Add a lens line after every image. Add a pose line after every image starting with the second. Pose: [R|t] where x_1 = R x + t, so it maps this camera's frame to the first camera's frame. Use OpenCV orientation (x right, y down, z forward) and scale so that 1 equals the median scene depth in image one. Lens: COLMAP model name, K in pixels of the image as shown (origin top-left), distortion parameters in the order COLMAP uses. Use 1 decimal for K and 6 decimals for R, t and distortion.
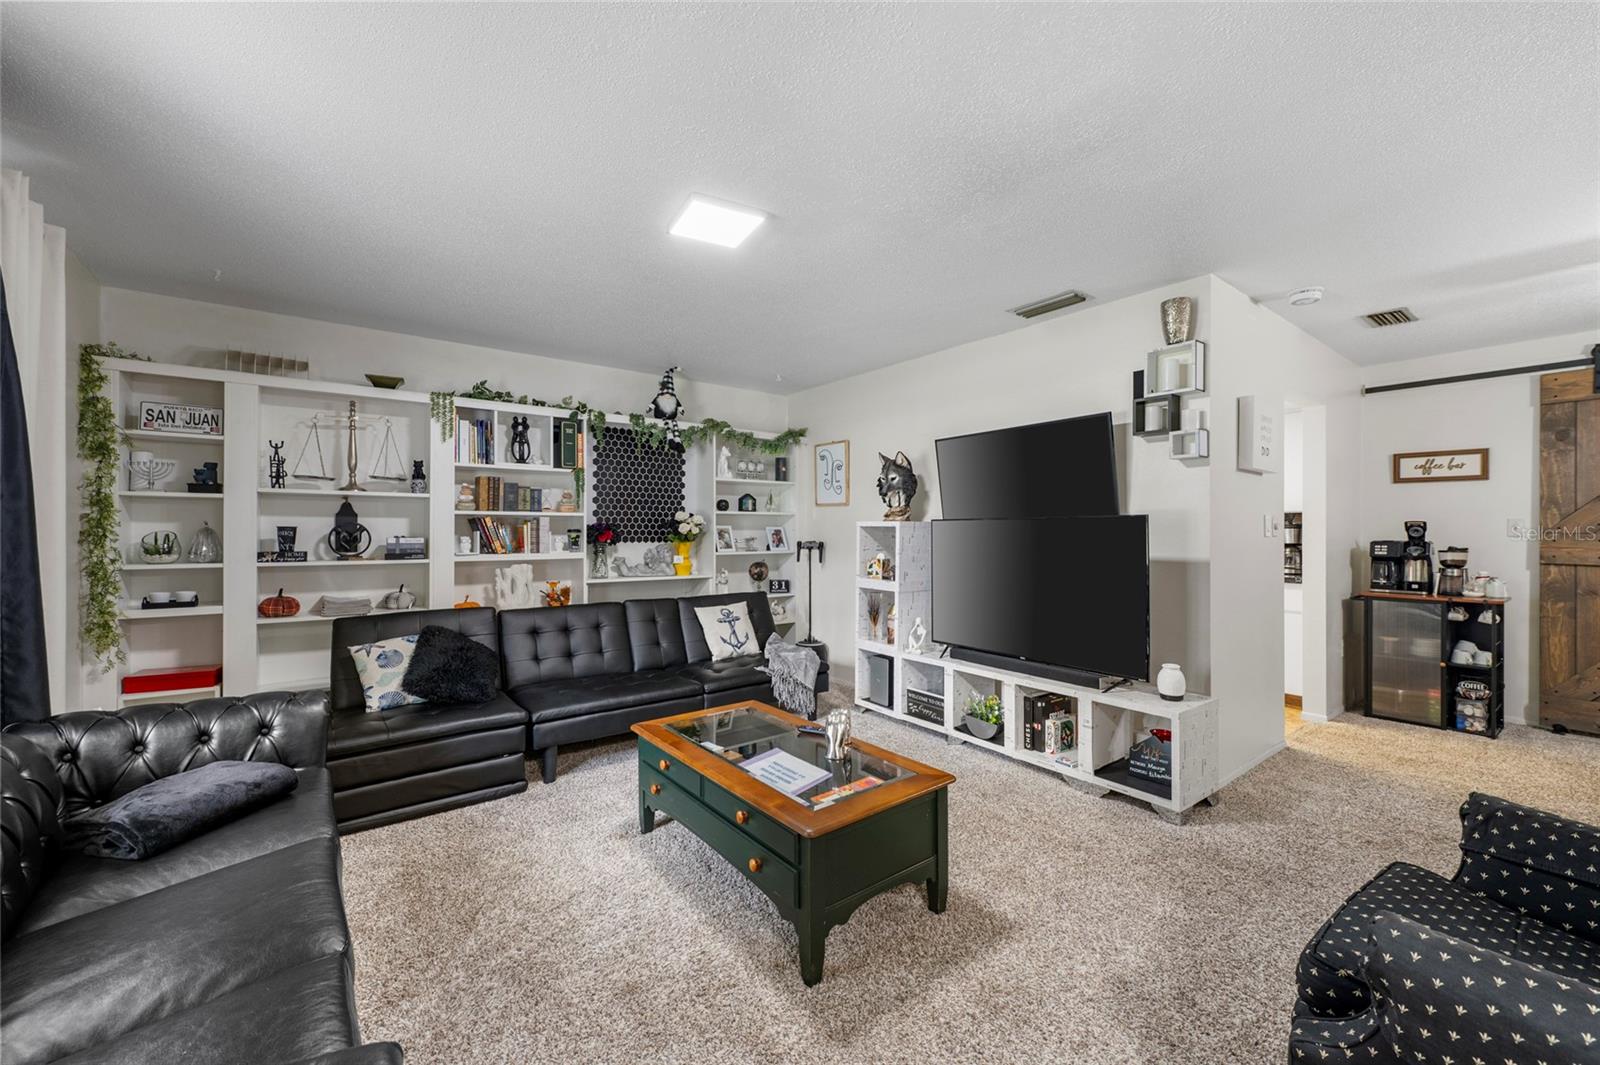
lens RADIAL K [[637.4, 0, 789.1], [0, 637.4, 532.6], [0, 0, 1]] dist [-0.000715, -0.000194]
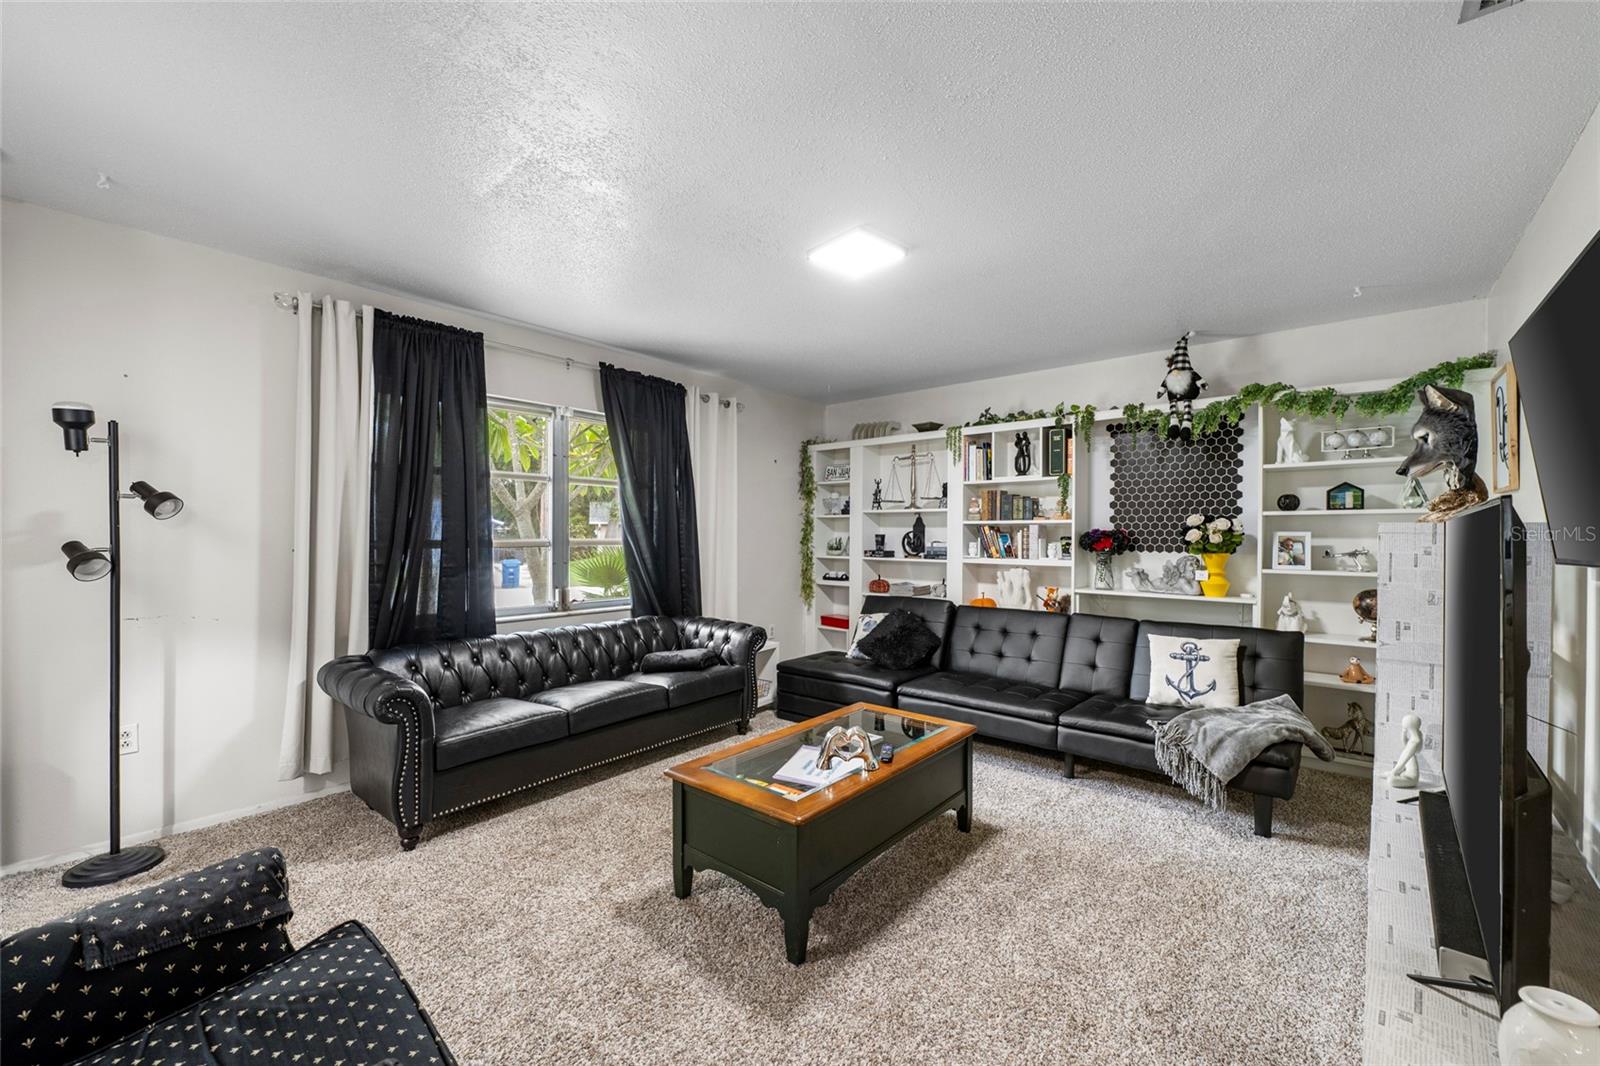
lens RADIAL K [[636.3, 0, 801.6], [0, 636.3, 535.7], [0, 0, 1]] dist [-0.001641, -0.001290]
pose [[0.216369, 0.001550, -0.976311, 0.549753], [-0.005349, 0.999986, 0.000402, -0.004852], [0.976297, 0.005136, 0.216374, 0.399453]]
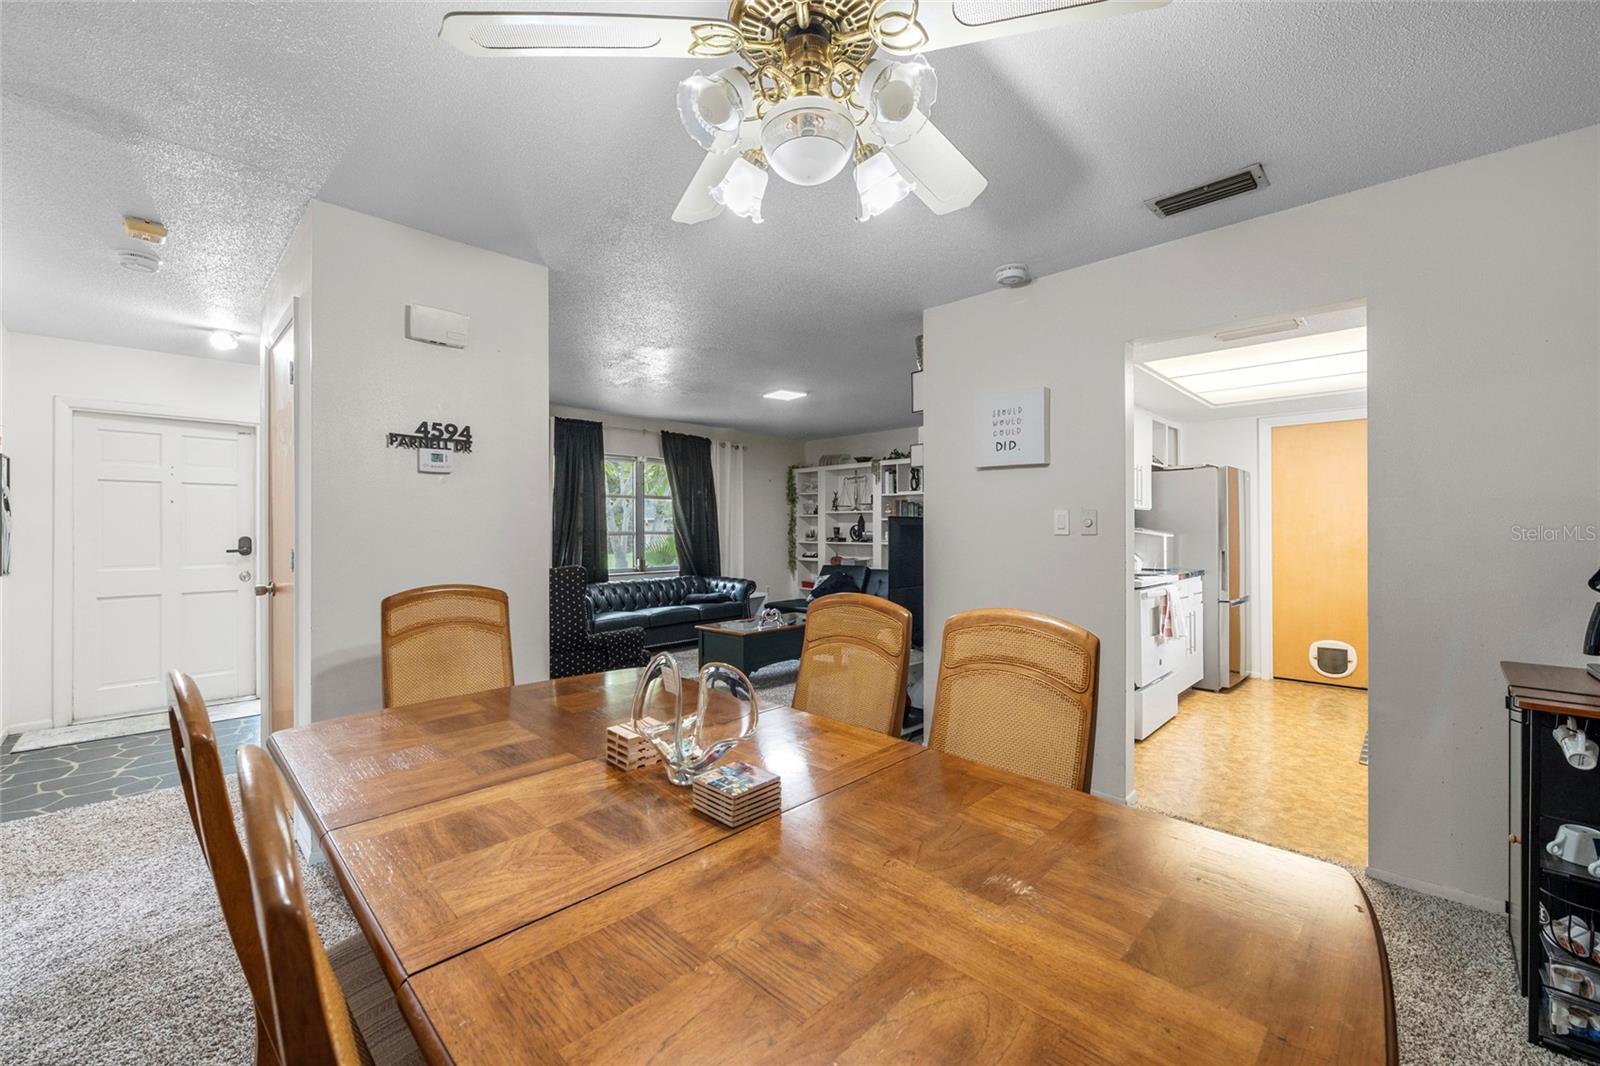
lens RADIAL K [[636.3, 0, 802.4], [0, 636.3, 523.6], [0, 0, 1]] dist [-0.001641, -0.001290]
pose [[0.151083, -0.009640, -0.988474, 1.274102], [0.001256, 0.999954, -0.009560, -0.000264], [0.988520, 0.000203, 0.151088, 0.424099]]
